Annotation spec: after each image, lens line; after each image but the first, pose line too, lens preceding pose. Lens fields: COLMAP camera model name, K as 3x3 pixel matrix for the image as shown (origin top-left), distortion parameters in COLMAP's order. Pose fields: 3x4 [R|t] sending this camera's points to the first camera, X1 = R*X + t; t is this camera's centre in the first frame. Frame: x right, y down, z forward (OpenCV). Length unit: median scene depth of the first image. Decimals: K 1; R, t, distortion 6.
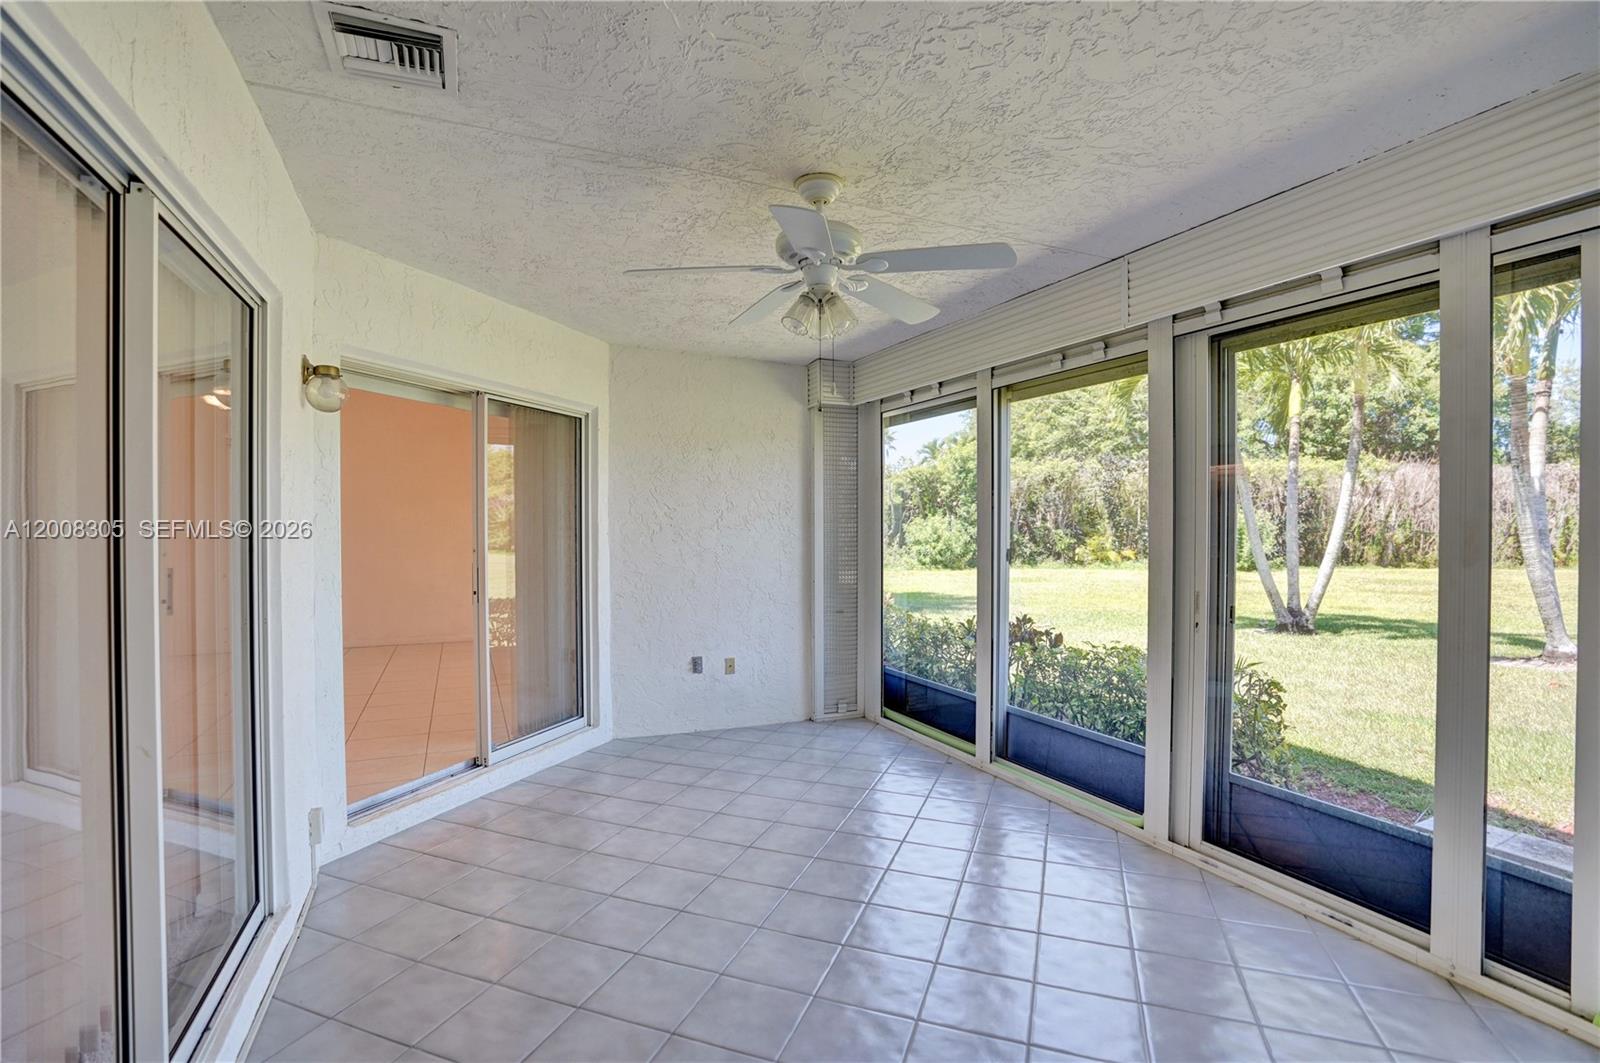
lens RADIAL K [[759.2, 0, 798.1], [0, 759.2, 529.3], [0, 0, 1]] dist [-0.069563, 0.028740]
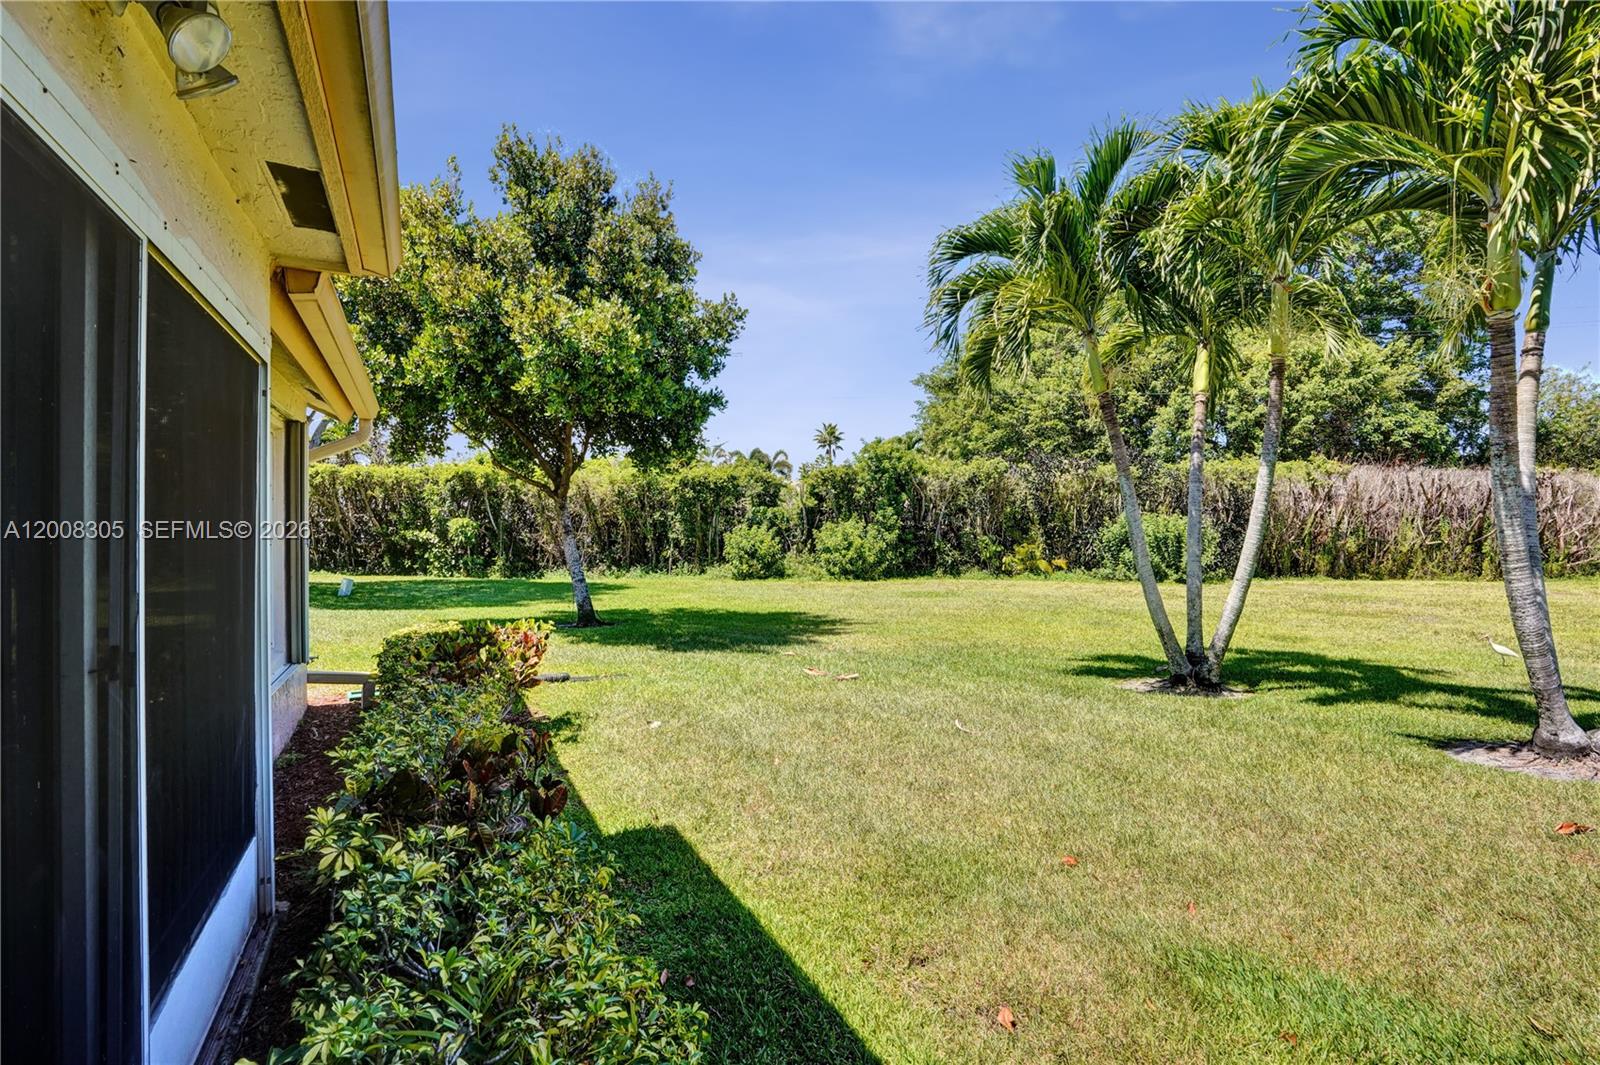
lens RADIAL K [[760.5, 0, 806.2], [0, 760.5, 534.6], [0, 0, 1]] dist [-0.056248, 0.027003]
pose [[0.998860, 0.003298, 0.047626, 0.088705], [-0.003481, 0.999987, 0.003762, -0.004226], [-0.047613, -0.003923, 0.998858, 0.097904]]
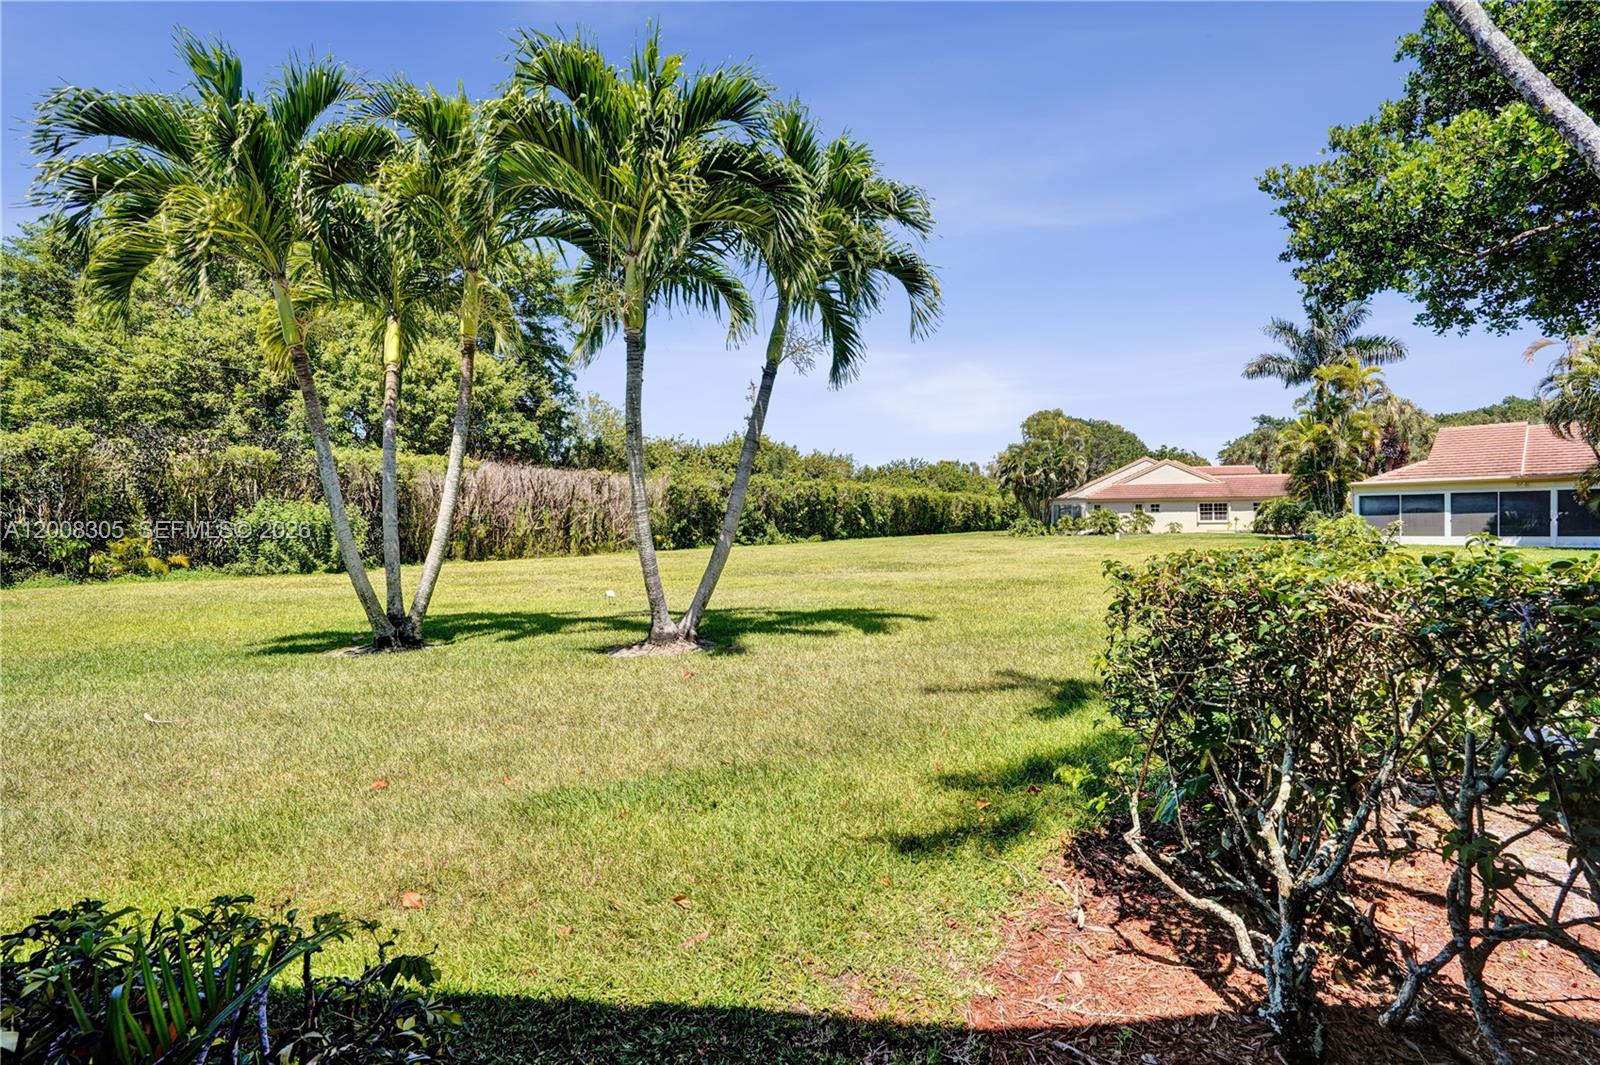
lens RADIAL K [[759.2, 0, 798.1], [0, 759.2, 530.3], [0, 0, 1]] dist [-0.069563, 0.028740]
pose [[0.454531, -0.014940, 0.890605, 0.065512], [0.017661, 0.999814, 0.007758, 0.008068], [-0.890556, 0.012203, 0.454711, 0.103963]]
